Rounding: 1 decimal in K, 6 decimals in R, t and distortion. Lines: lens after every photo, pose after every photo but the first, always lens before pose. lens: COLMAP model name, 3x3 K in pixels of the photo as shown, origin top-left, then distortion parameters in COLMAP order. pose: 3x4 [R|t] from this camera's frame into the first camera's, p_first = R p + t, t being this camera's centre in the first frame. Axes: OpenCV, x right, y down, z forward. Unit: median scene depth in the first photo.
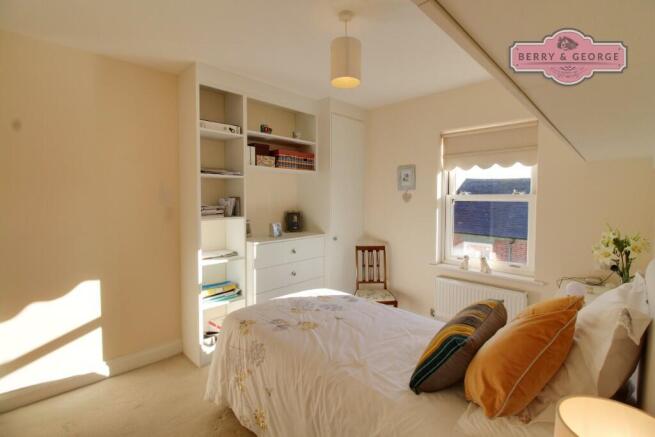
lens RADIAL K [[302.1, 0, 328.6], [0, 302.1, 207.7], [0, 0, 1]] dist [-0.000066, -0.000126]
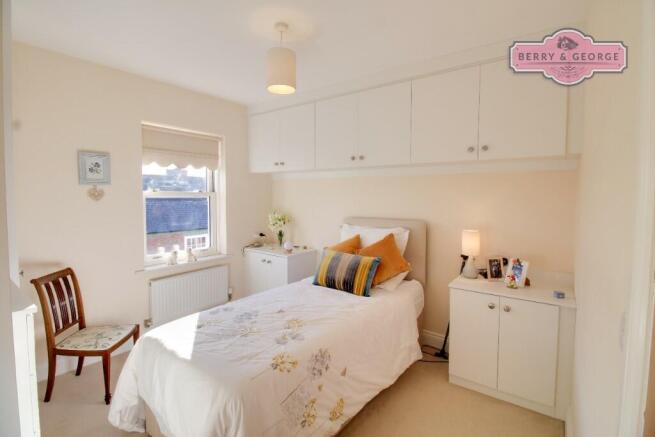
lens RADIAL K [[313.0, 0, 331.0], [0, 313.0, 212.2], [0, 0, 1]] dist [-0.000614, -0.000737]
pose [[-0.153439, -0.060095, 0.986329, -0.693246], [0.024962, 0.997595, 0.064665, -0.030511], [-0.987843, 0.034543, -0.151570, 0.644070]]
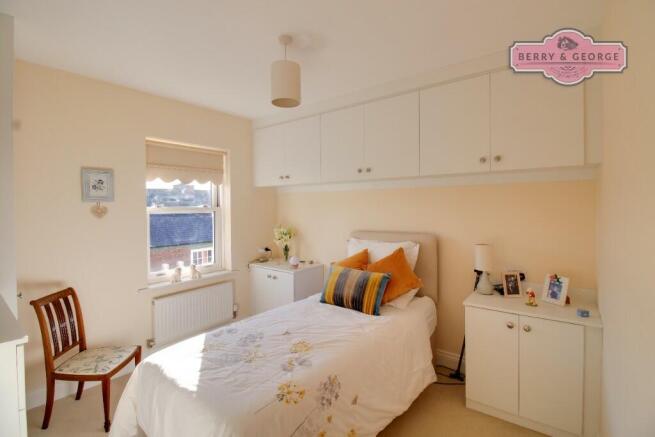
lens RADIAL K [[313.2, 0, 329.3], [0, 313.2, 212.6], [0, 0, 1]] dist [-0.001489, -0.000076]
pose [[-0.131018, -0.024661, 0.991073, -0.663044], [0.037952, 0.998833, 0.029871, -0.039418], [-0.990653, 0.041527, -0.129929, 0.643054]]
